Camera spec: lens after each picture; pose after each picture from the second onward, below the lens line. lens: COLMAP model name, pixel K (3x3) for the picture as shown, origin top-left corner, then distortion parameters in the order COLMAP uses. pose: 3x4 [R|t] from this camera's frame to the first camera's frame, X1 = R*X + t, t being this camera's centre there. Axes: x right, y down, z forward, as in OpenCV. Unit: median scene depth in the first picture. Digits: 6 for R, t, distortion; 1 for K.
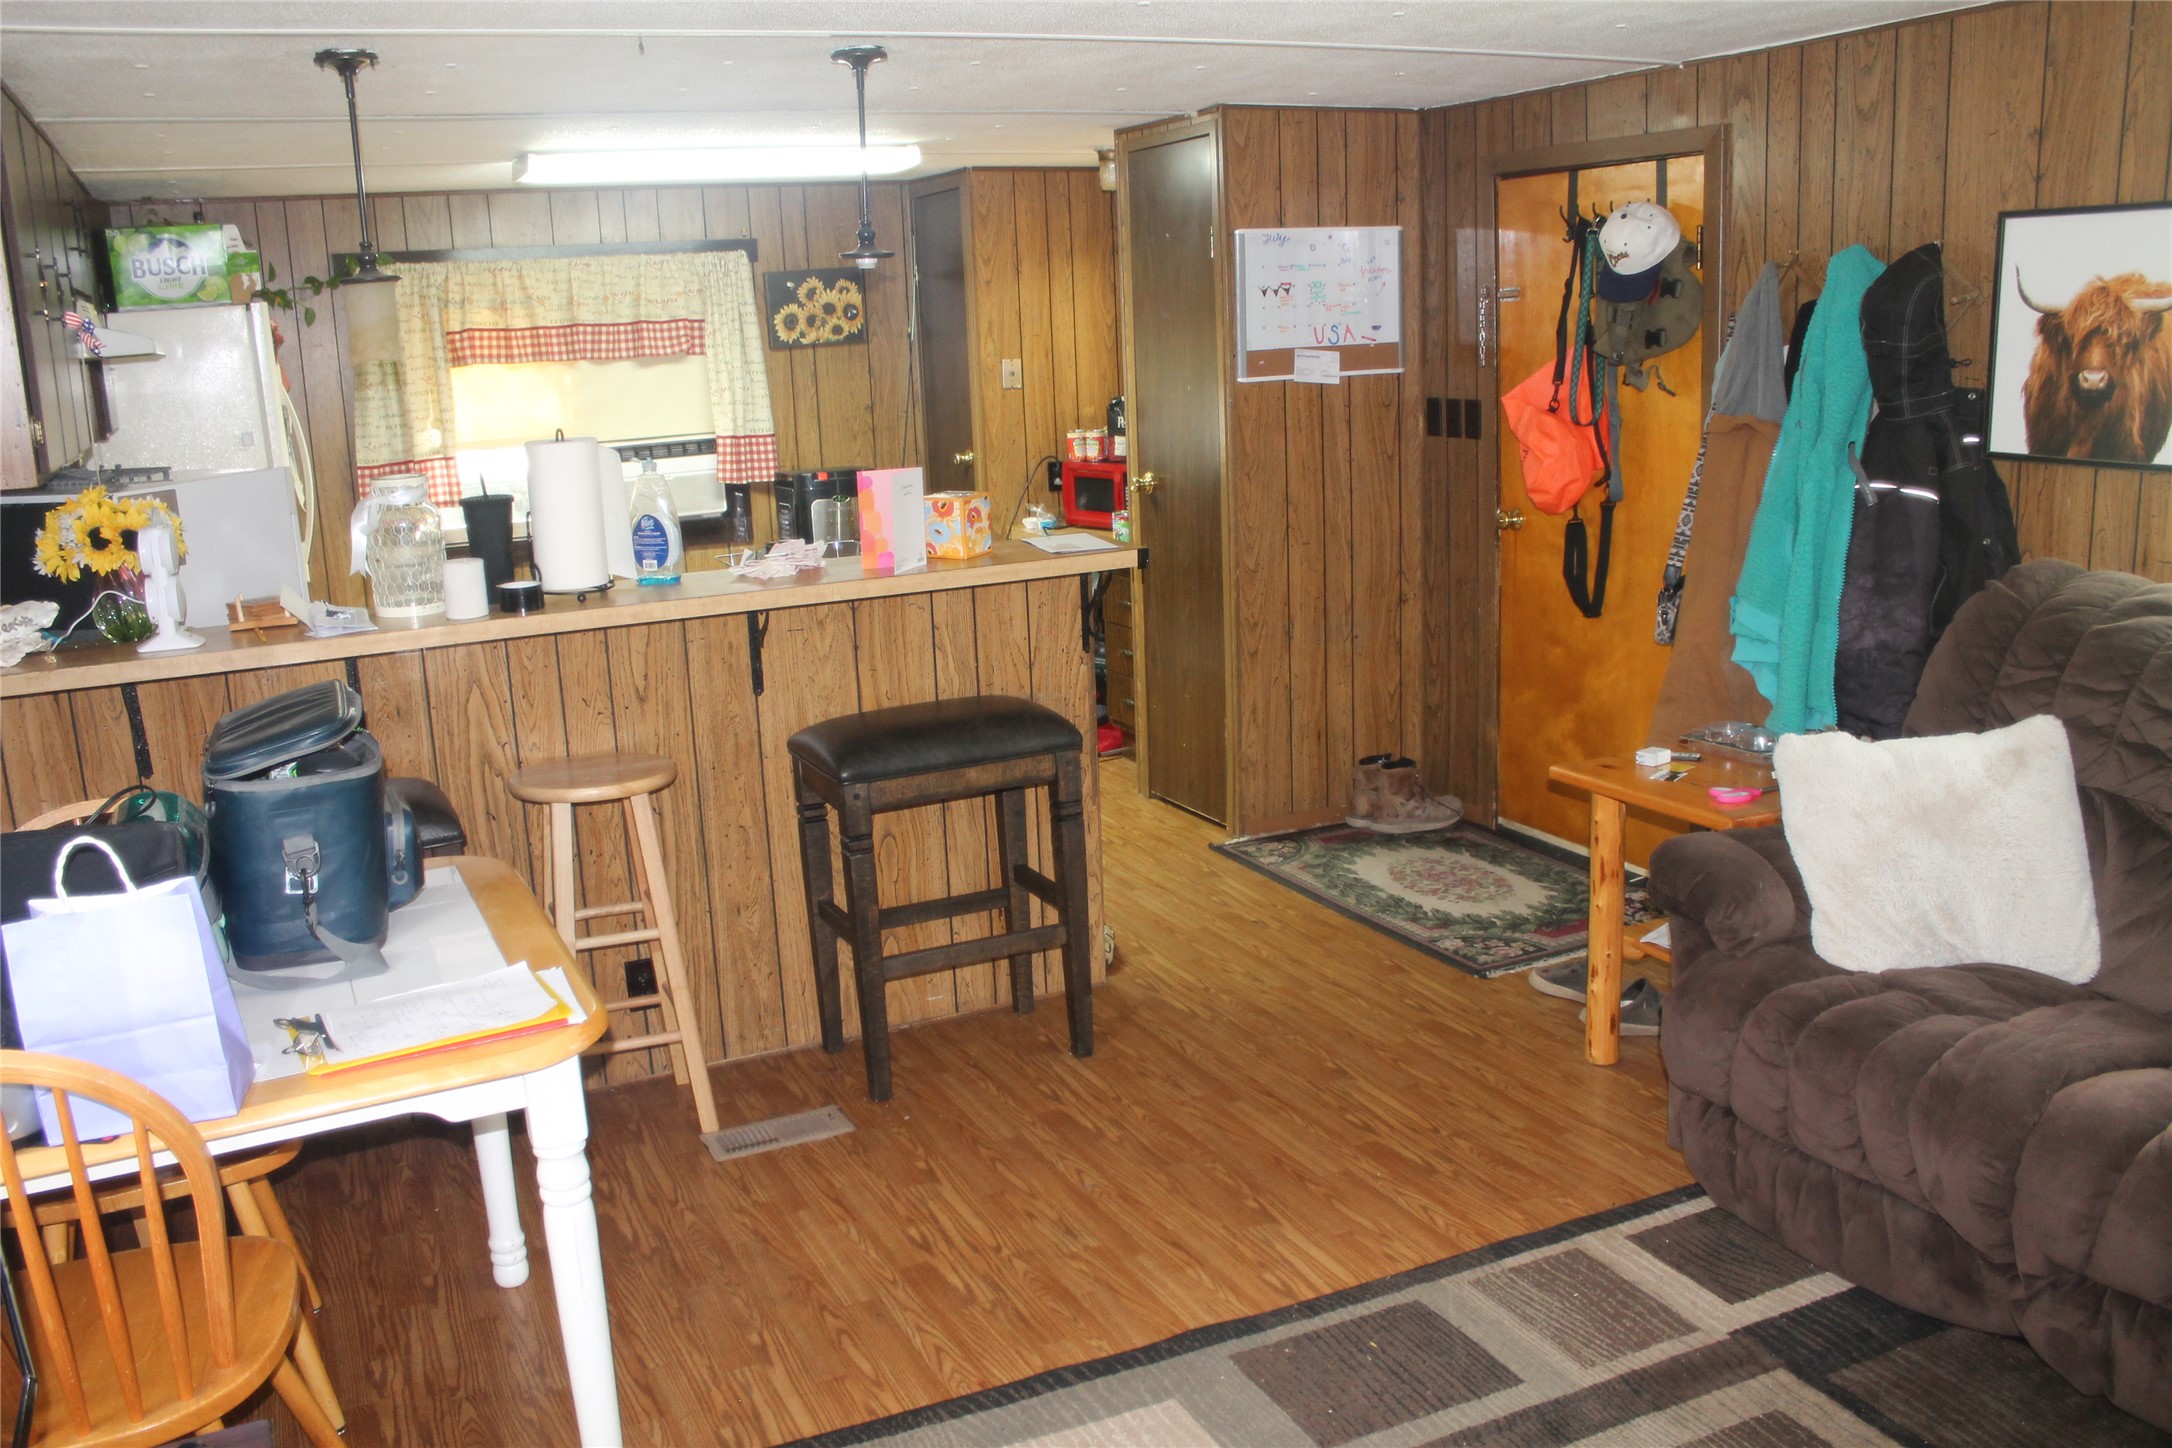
lens RADIAL K [[1835.9, 0, 1079.9], [0, 1835.9, 735.3], [0, 0, 1]] dist [-0.159261, 0.136662]
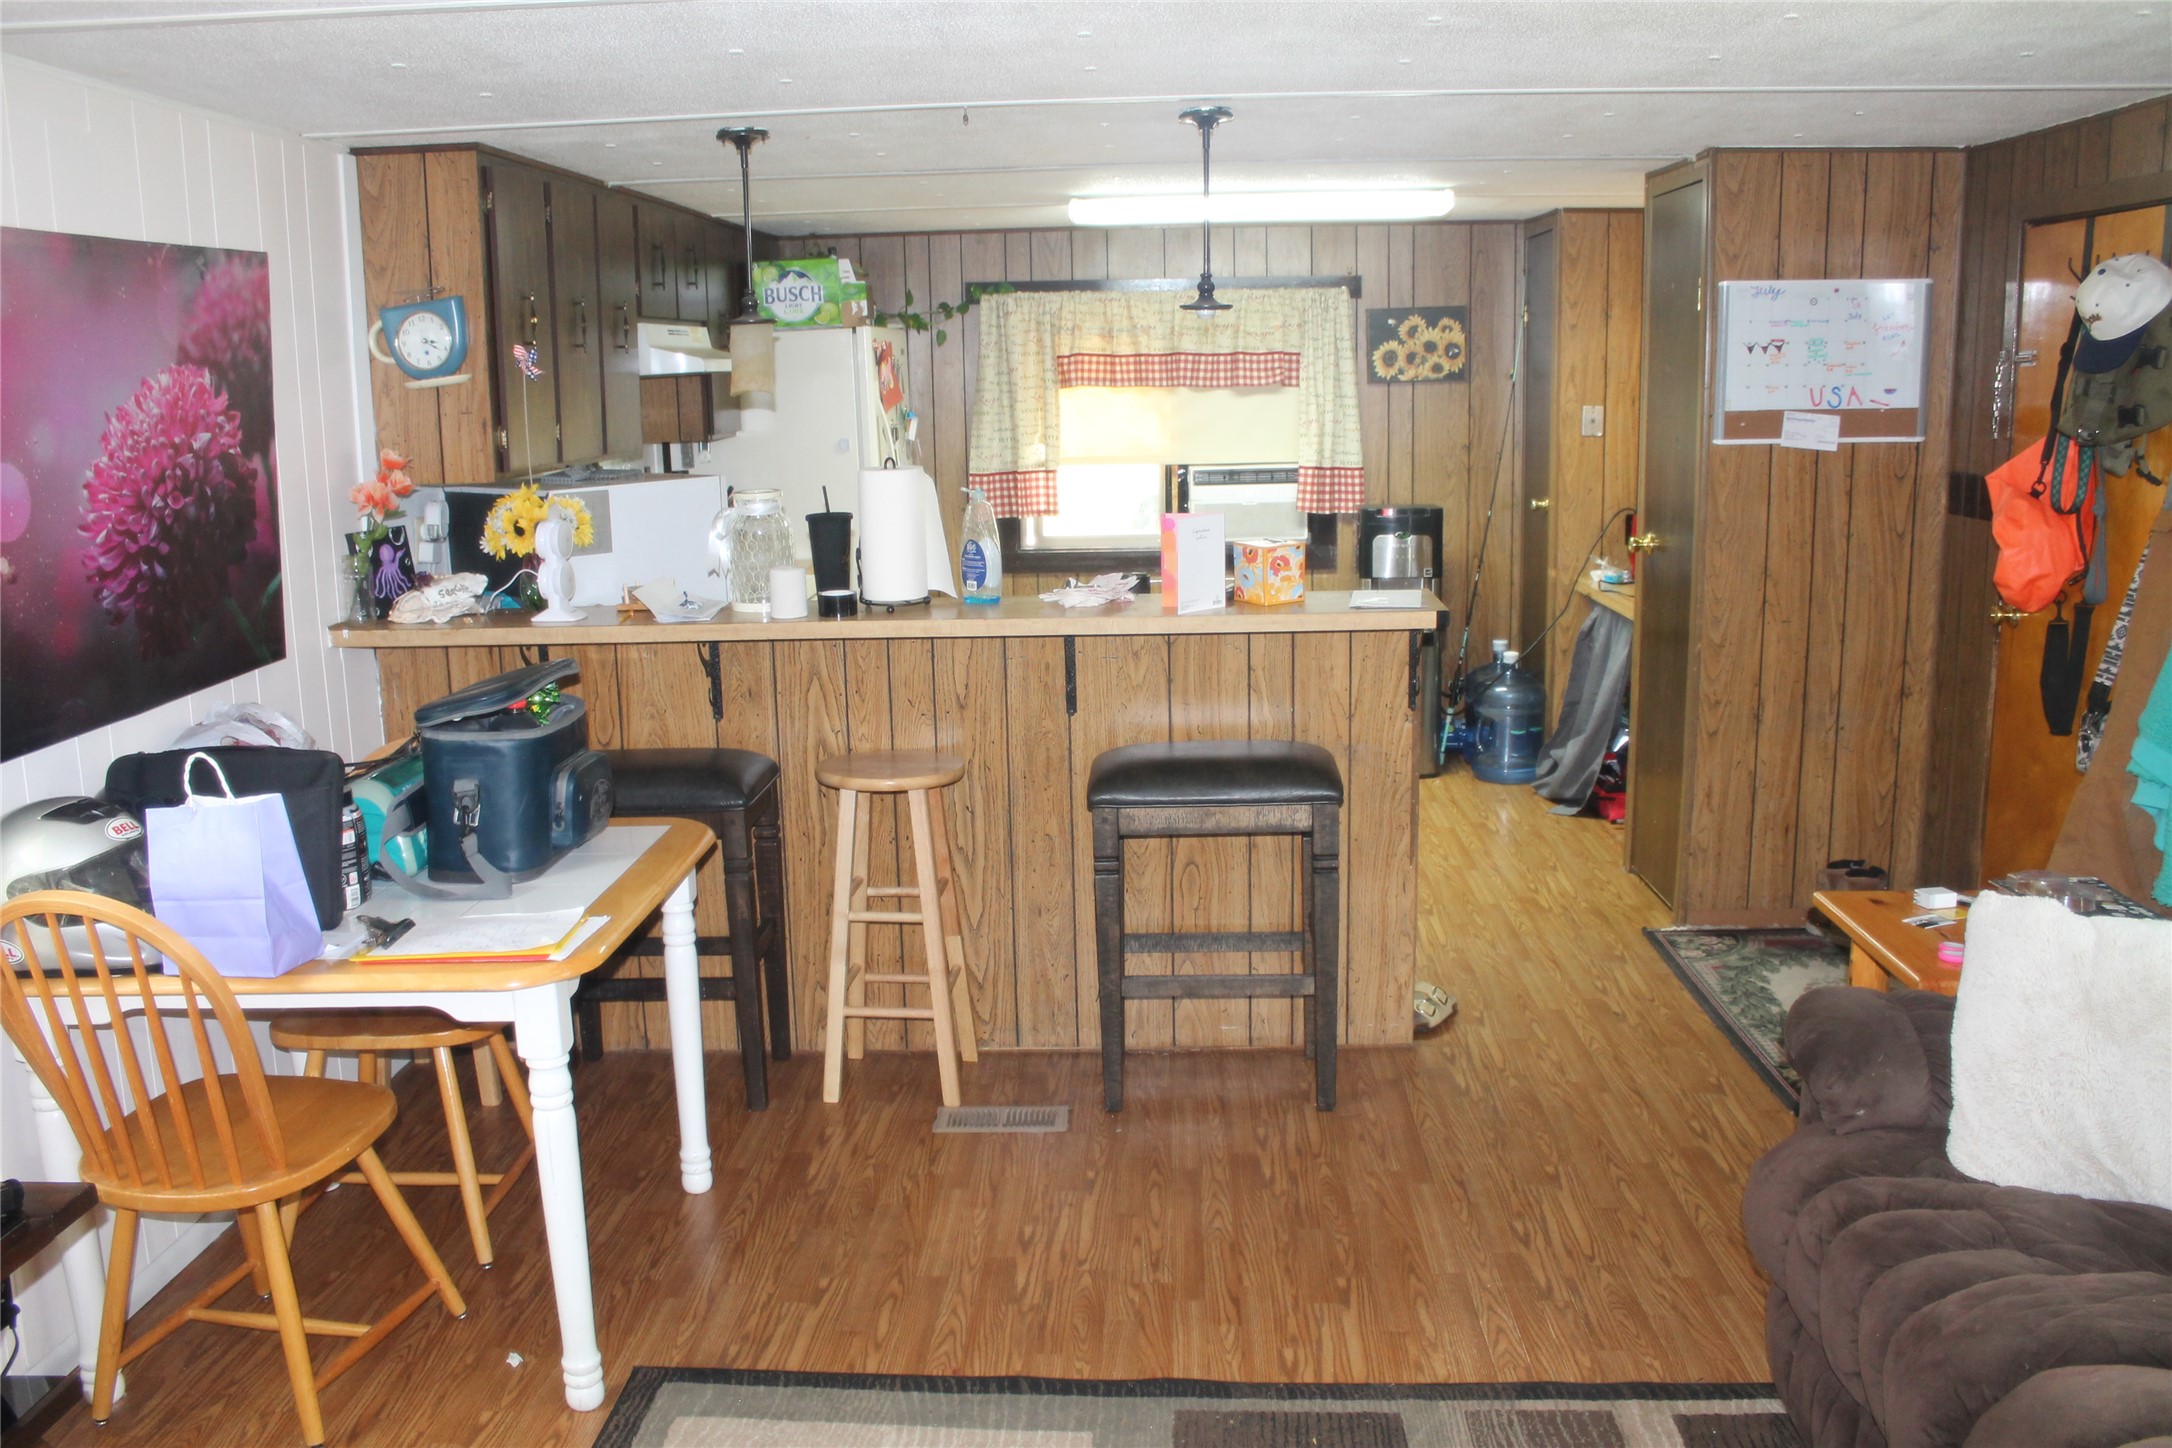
lens RADIAL K [[1835.9, 0, 1079.9], [0, 1835.9, 735.3], [0, 0, 1]] dist [-0.159261, 0.136662]
pose [[0.882900, 0.115705, -0.455082, 0.220974], [-0.120240, 0.992561, 0.019084, -0.021626], [0.453905, 0.037869, 0.890245, 0.031538]]
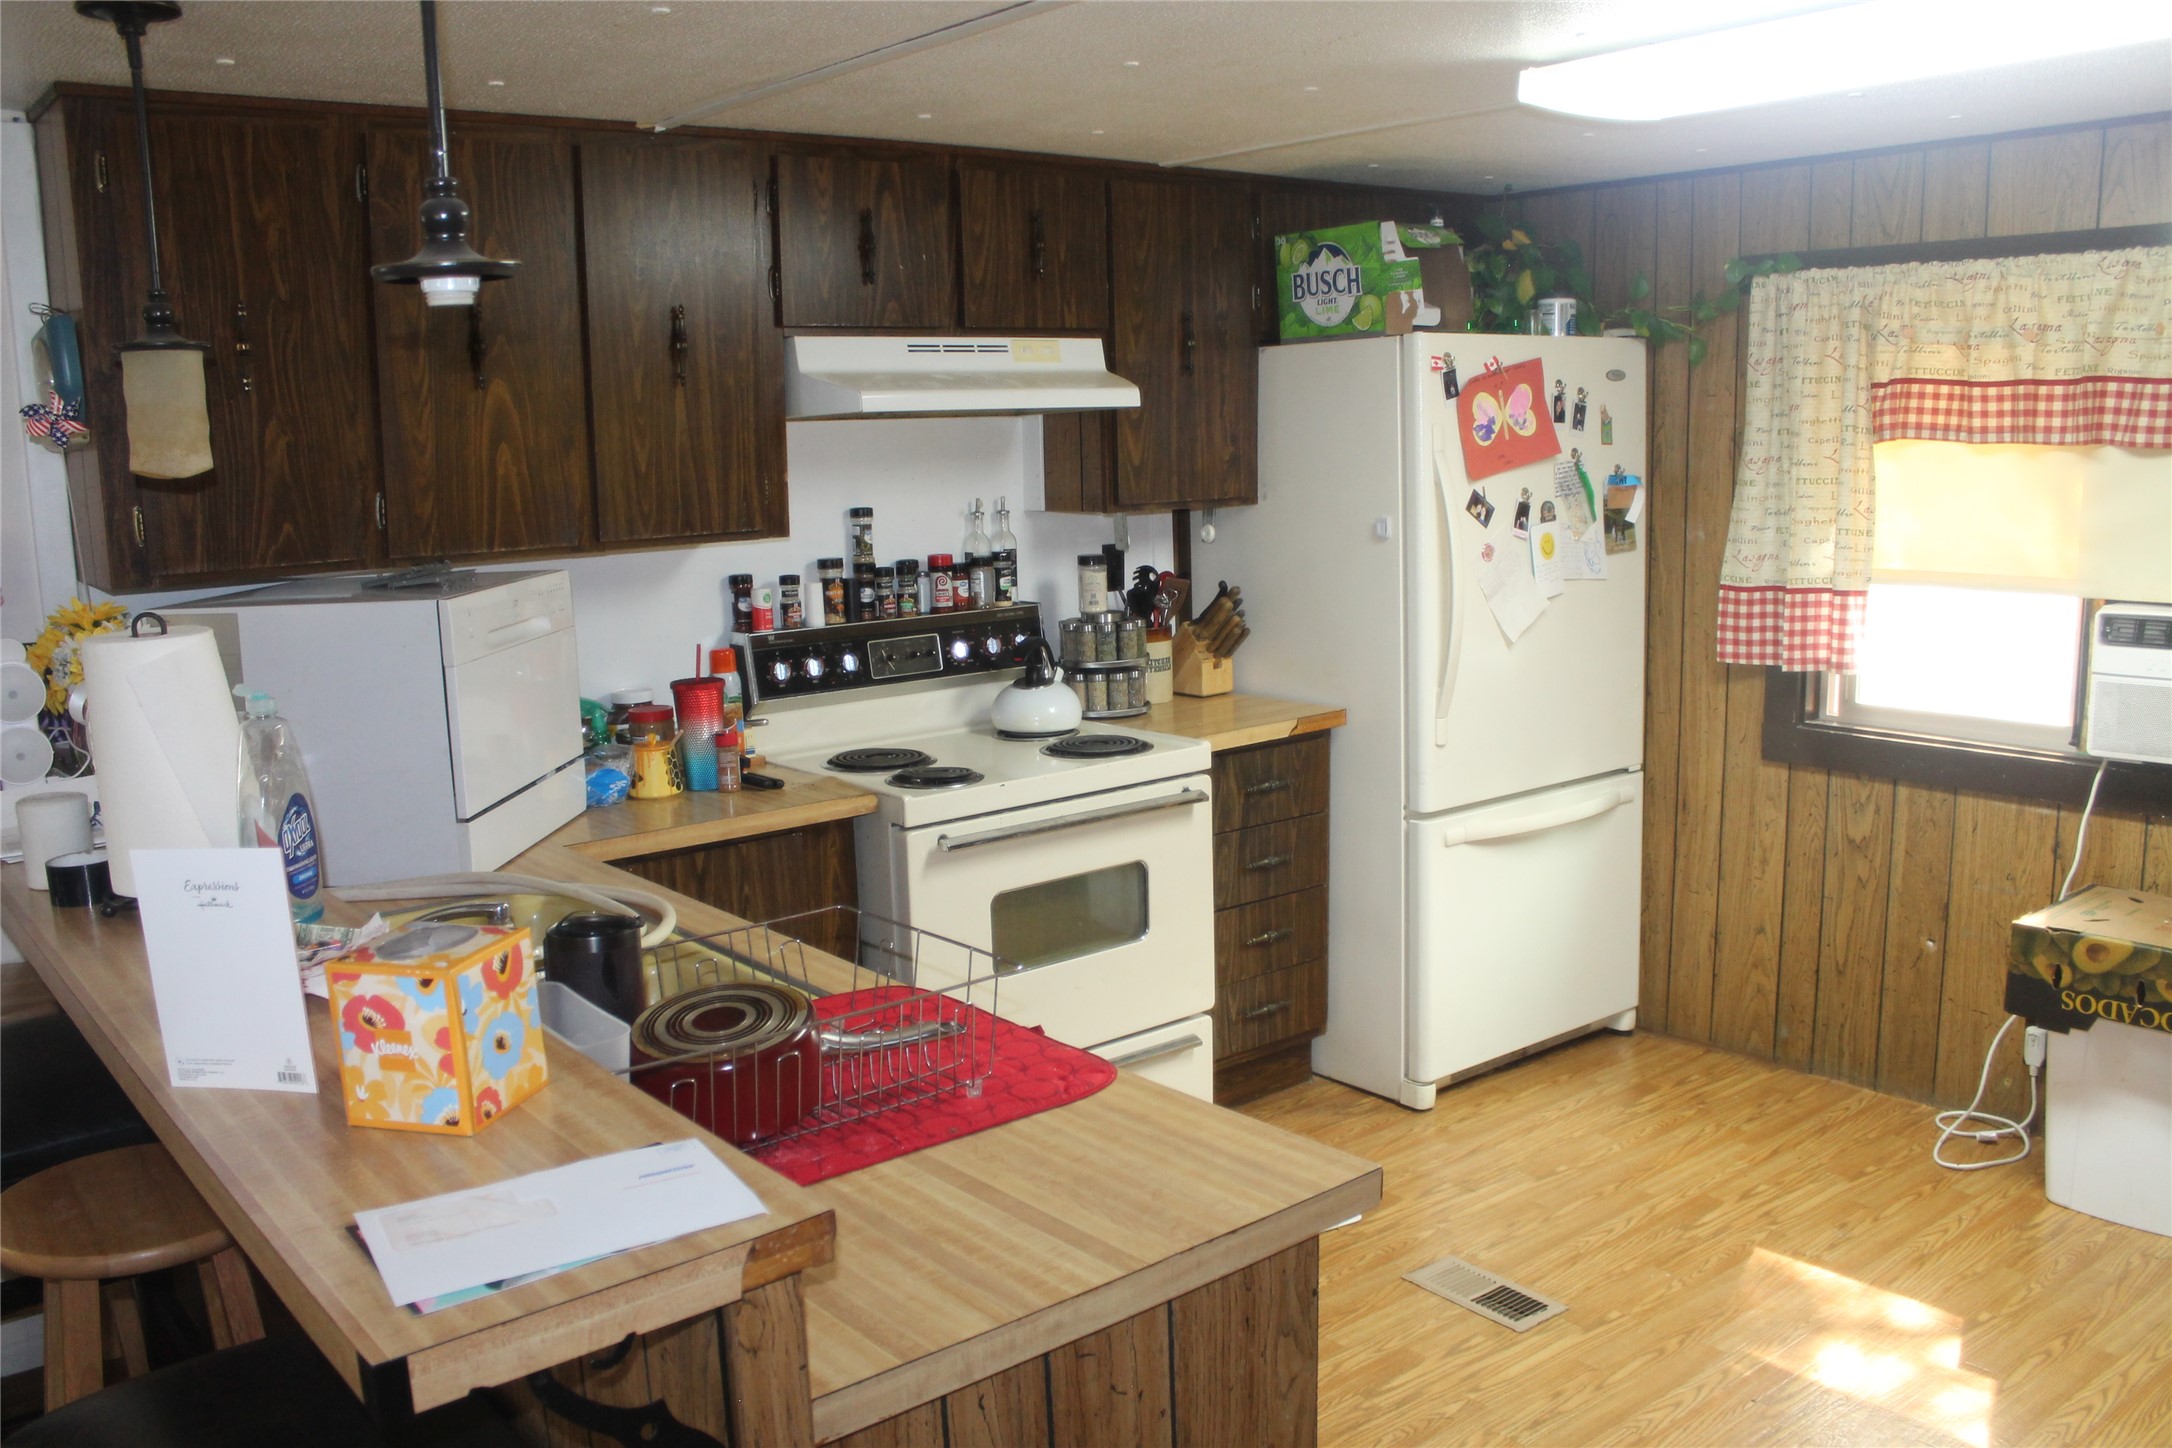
lens RADIAL K [[1835.9, 0, 1079.9], [0, 1835.9, 735.3], [0, 0, 1]] dist [-0.159261, 0.136662]
pose [[0.233406, 0.200498, -0.951484, 0.199314], [-0.202933, 0.967009, 0.153988, -0.173645], [0.950968, 0.157146, 0.266394, 0.708705]]
